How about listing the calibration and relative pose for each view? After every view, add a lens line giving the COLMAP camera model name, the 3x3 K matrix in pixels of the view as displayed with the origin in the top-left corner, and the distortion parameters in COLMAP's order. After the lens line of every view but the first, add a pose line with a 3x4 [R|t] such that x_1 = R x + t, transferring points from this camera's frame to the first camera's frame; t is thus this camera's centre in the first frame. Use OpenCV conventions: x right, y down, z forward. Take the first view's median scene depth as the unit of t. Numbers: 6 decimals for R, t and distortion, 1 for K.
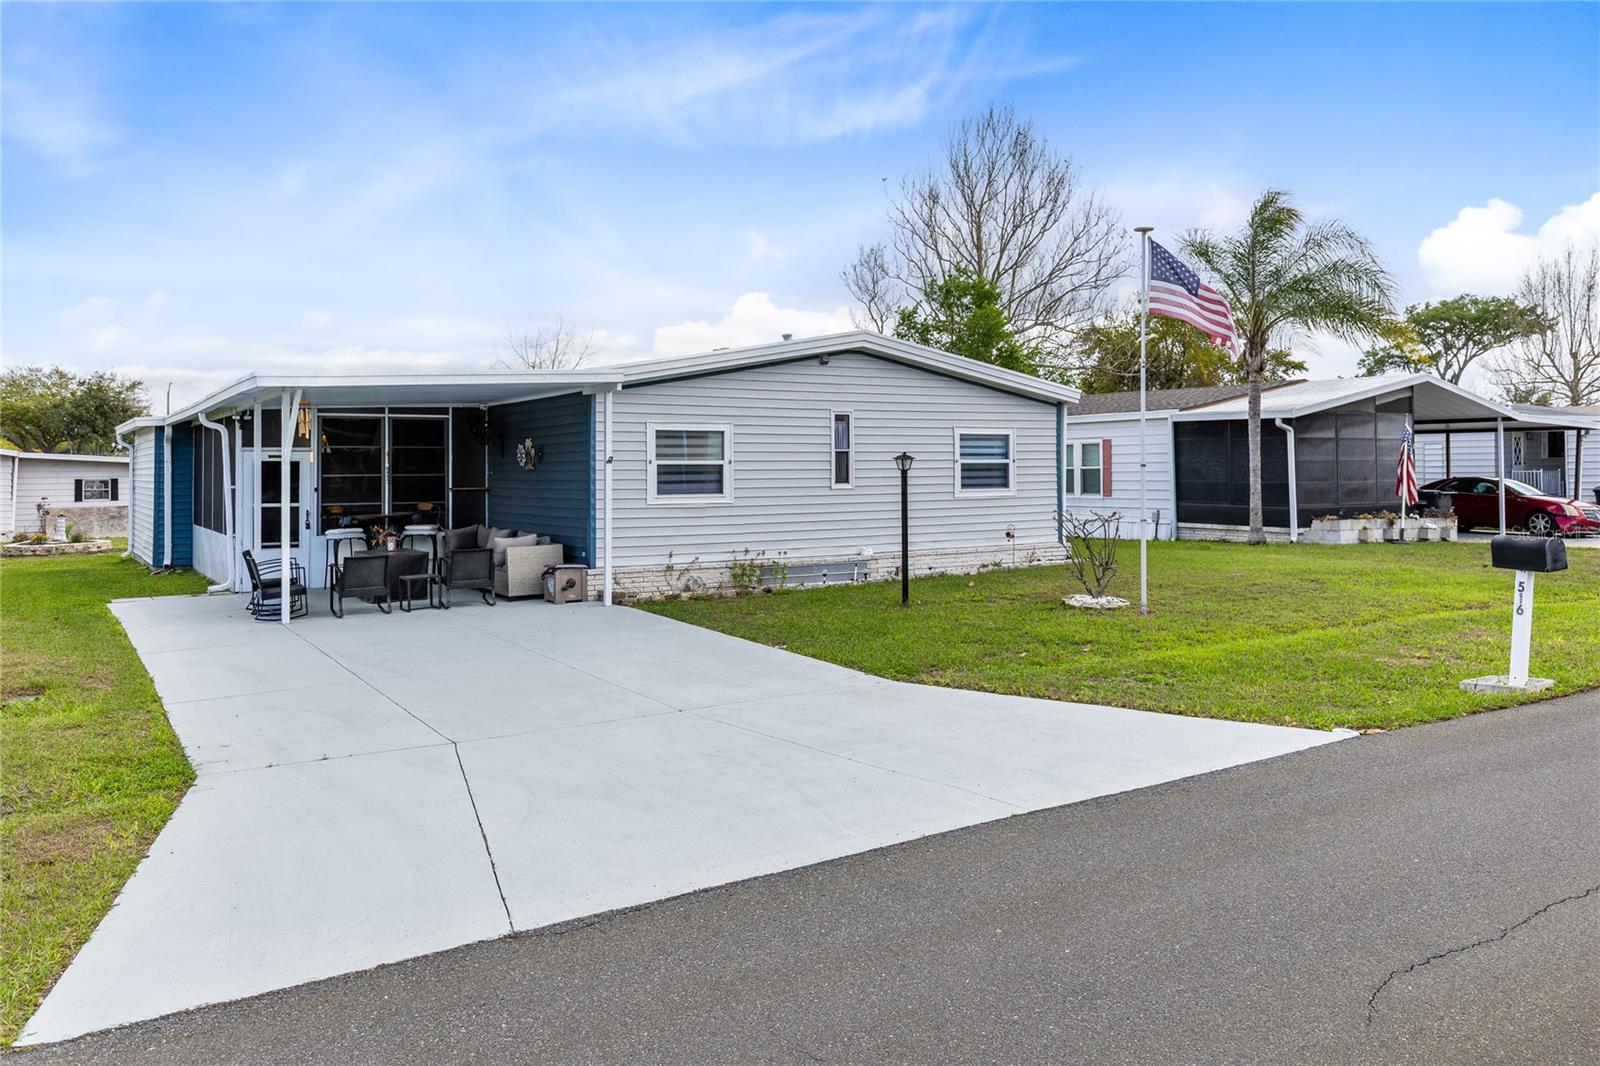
lens RADIAL K [[1143.0, 0, 801.7], [0, 1143.0, 477.8], [0, 0, 1]] dist [0.000129, 0.001268]
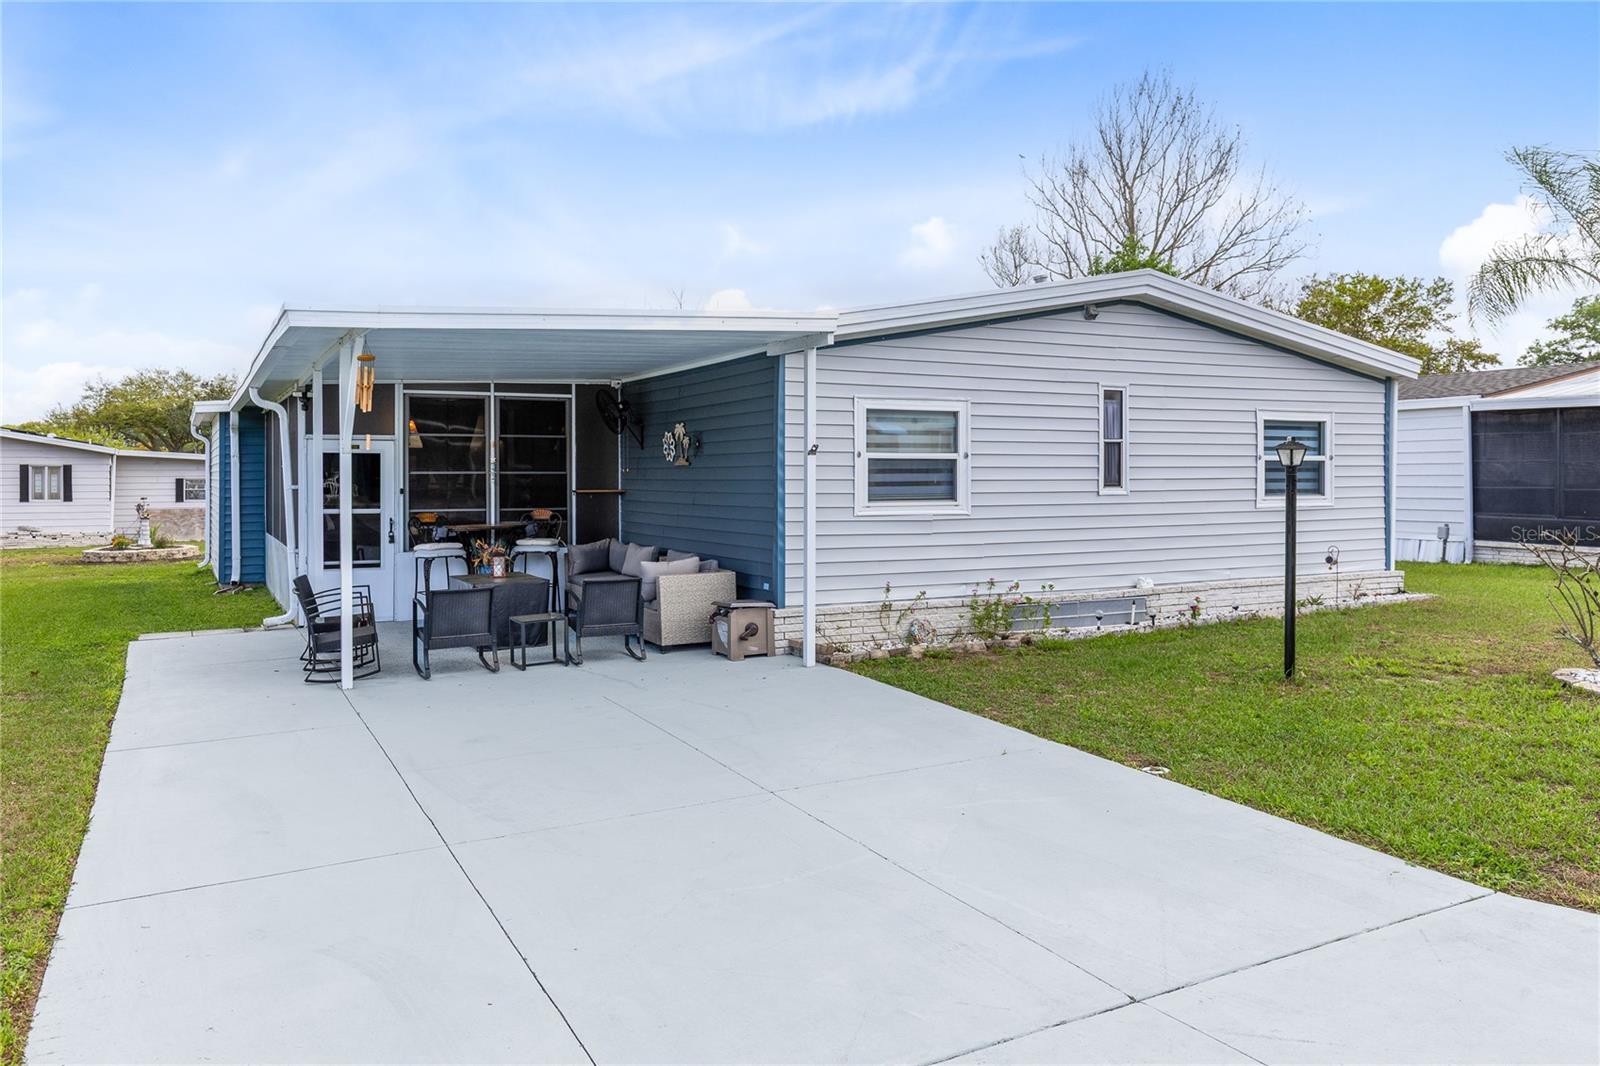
lens RADIAL K [[1174.8, 0, 800.0], [0, 1174.8, 533.0], [0, 0, 1]] dist [0.002355, -0.000453]
pose [[0.995445, 0.009896, -0.094818, -0.088954], [-0.005753, 0.999021, 0.043860, 0.002400], [0.095159, -0.043115, 0.994528, 0.251369]]
